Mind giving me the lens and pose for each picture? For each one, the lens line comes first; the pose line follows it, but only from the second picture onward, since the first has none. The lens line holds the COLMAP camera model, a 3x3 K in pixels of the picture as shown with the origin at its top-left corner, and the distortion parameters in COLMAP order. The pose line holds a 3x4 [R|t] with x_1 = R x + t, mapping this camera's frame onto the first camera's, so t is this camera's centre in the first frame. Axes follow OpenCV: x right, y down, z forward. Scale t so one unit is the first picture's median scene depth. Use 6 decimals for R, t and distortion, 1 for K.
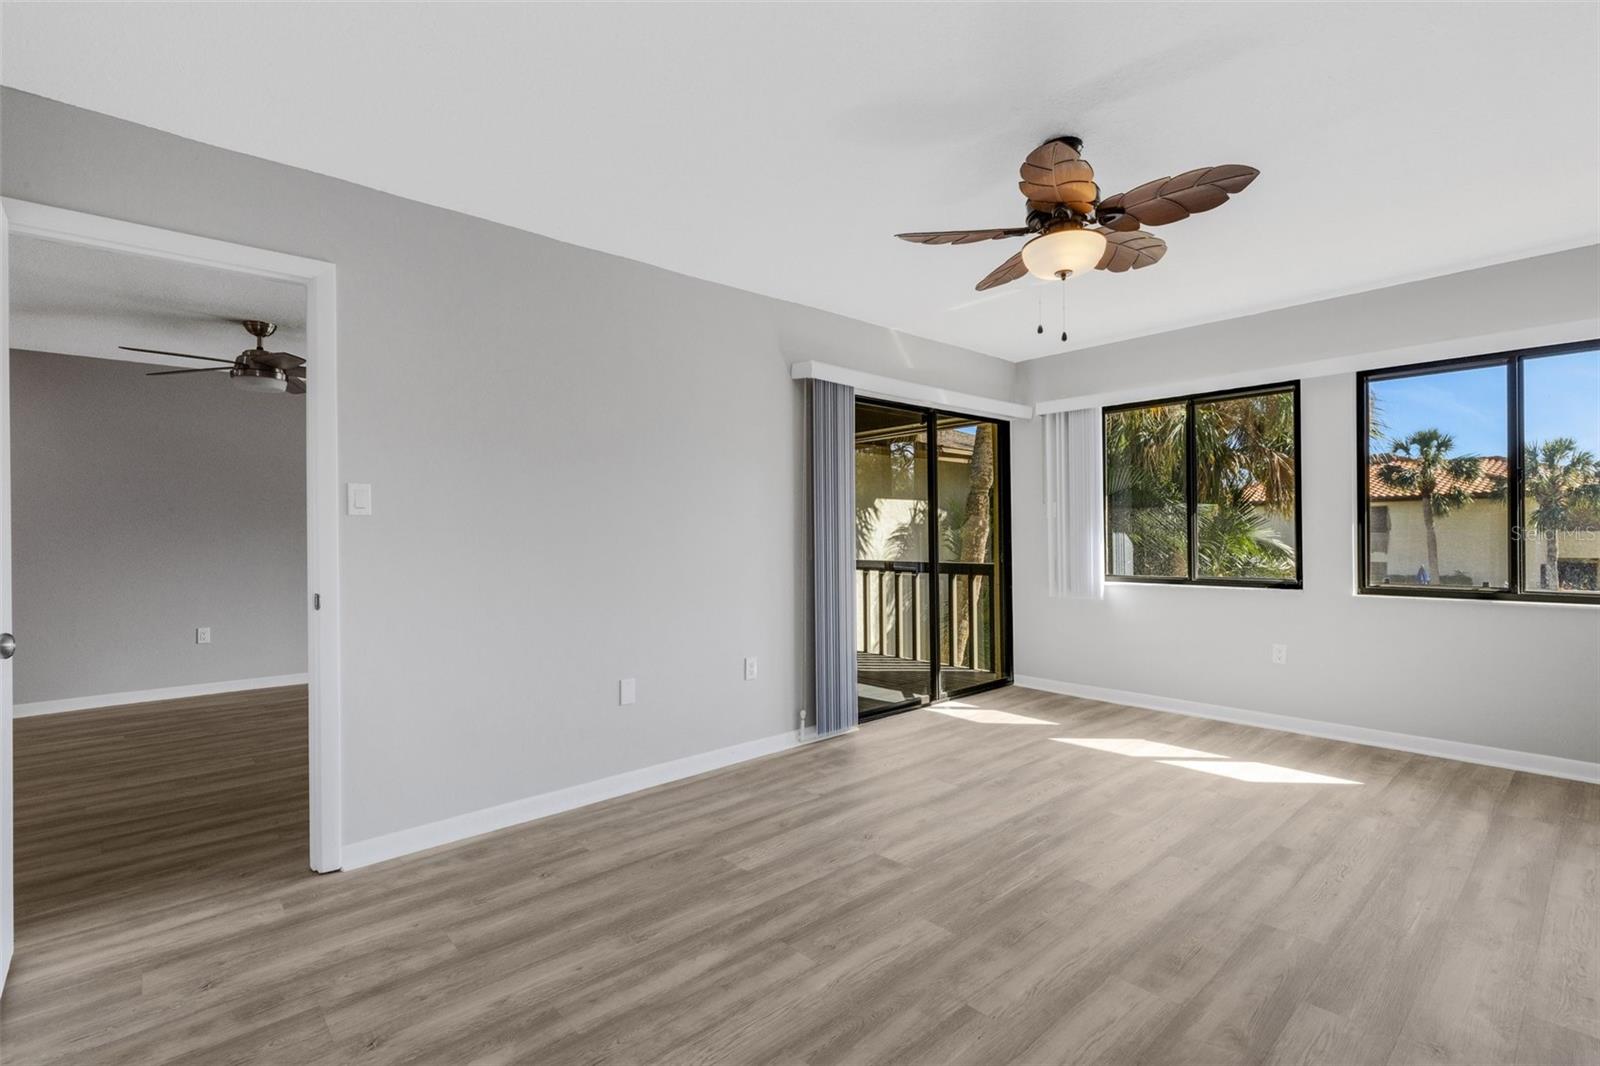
lens RADIAL K [[736.6, 0, 803.7], [0, 736.6, 531.0], [0, 0, 1]] dist [0.010944, 0.000543]
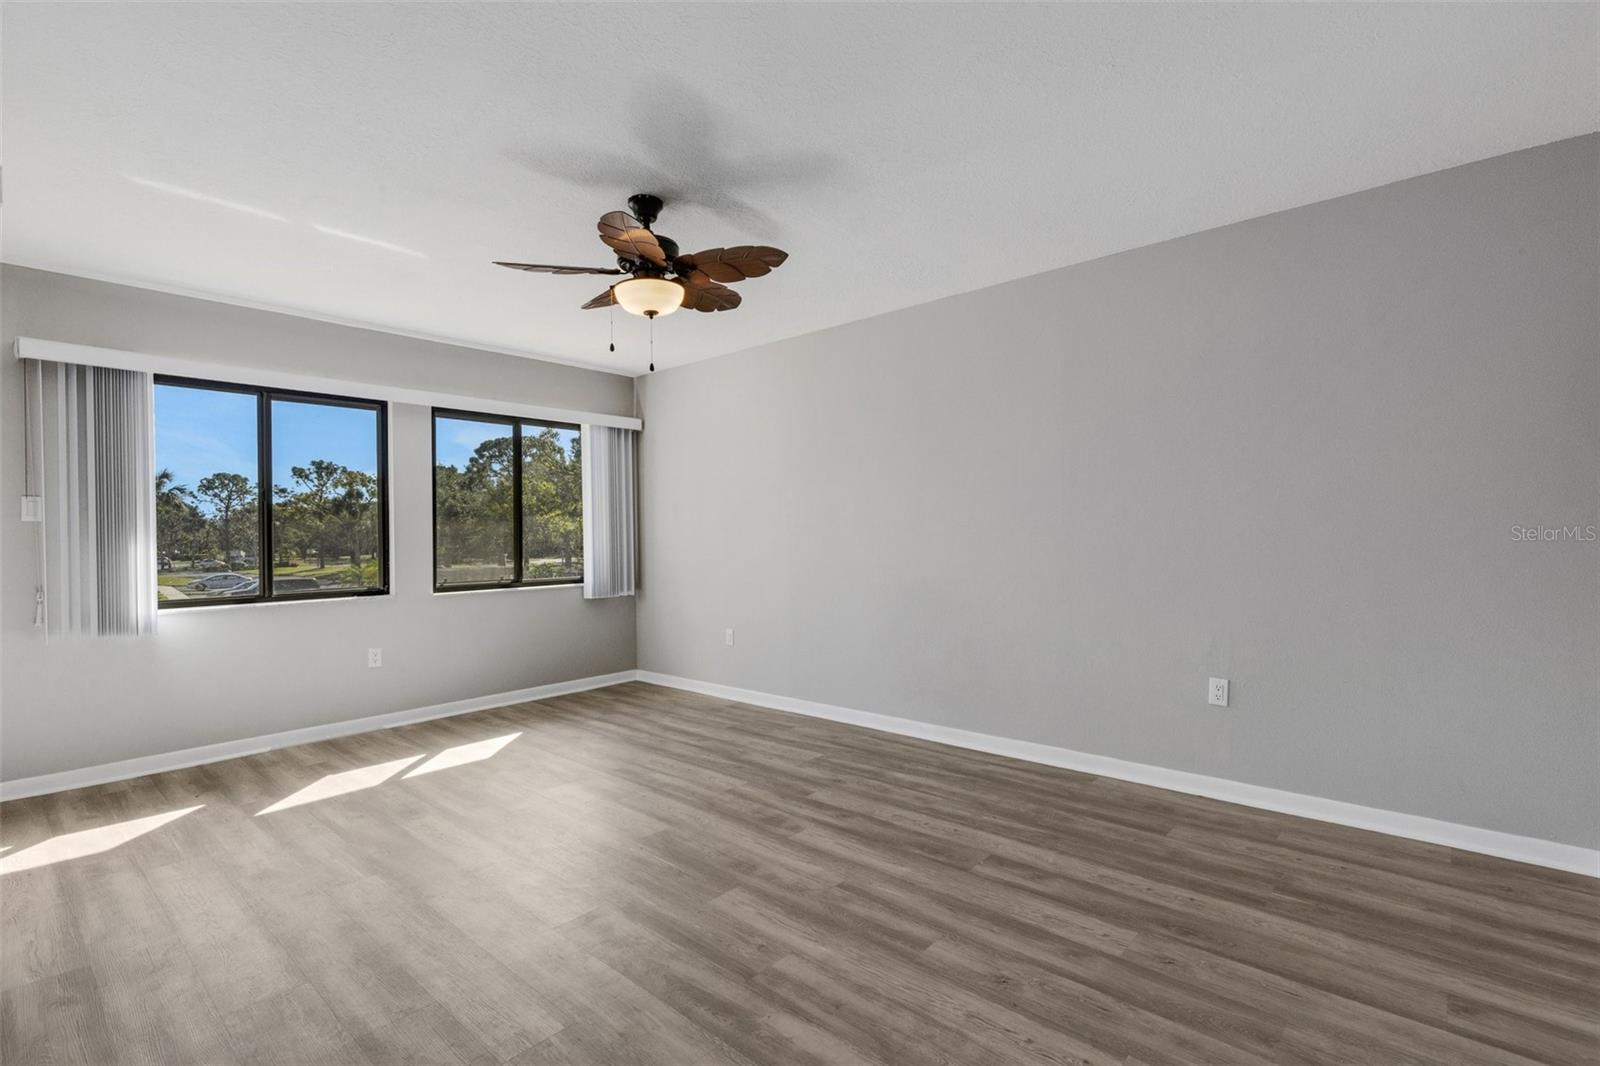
lens RADIAL K [[736.6, 0, 803.7], [0, 736.6, 531.0], [0, 0, 1]] dist [0.010944, 0.000543]
pose [[-0.105277, 0.015880, 0.994316, -0.711003], [0.010572, 0.999834, -0.014849, 0.012944], [-0.994387, 0.008949, -0.105428, 0.765915]]
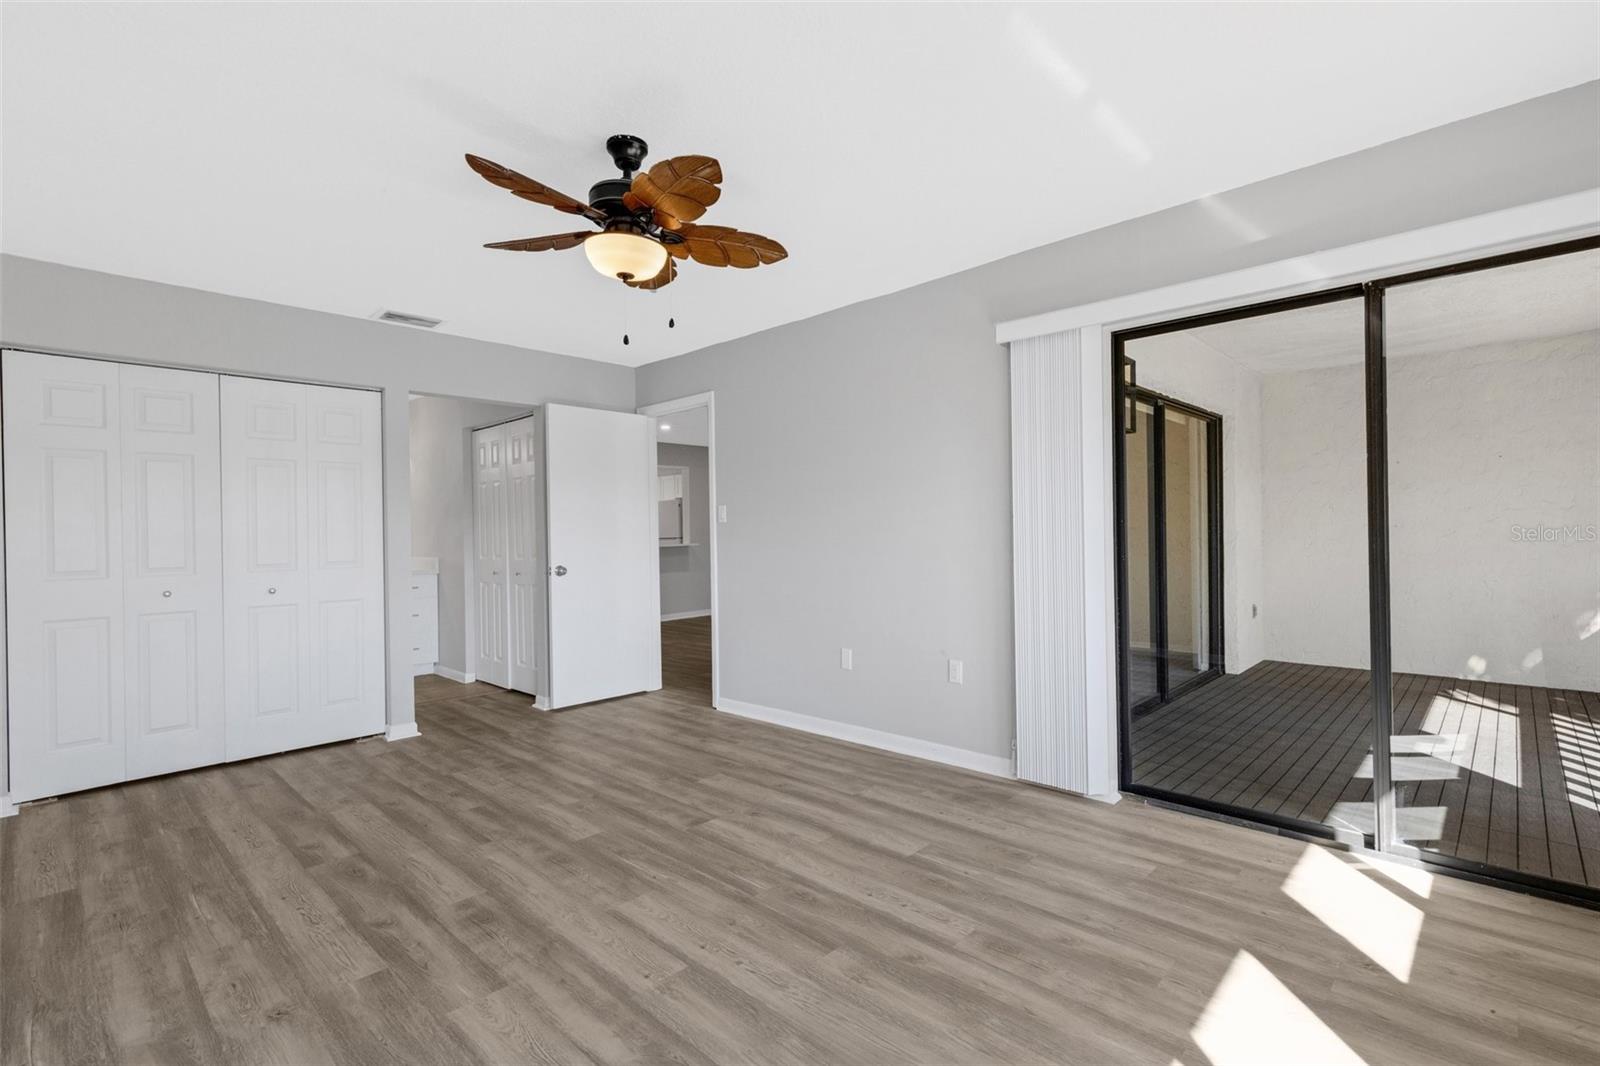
lens RADIAL K [[736.6, 0, 803.7], [0, 736.6, 531.0], [0, 0, 1]] dist [0.010944, 0.000543]
pose [[0.069889, 0.003053, -0.997550, 1.171672], [0.021712, 0.999754, 0.004581, -0.005282], [0.997318, -0.021979, 0.069805, 1.003778]]
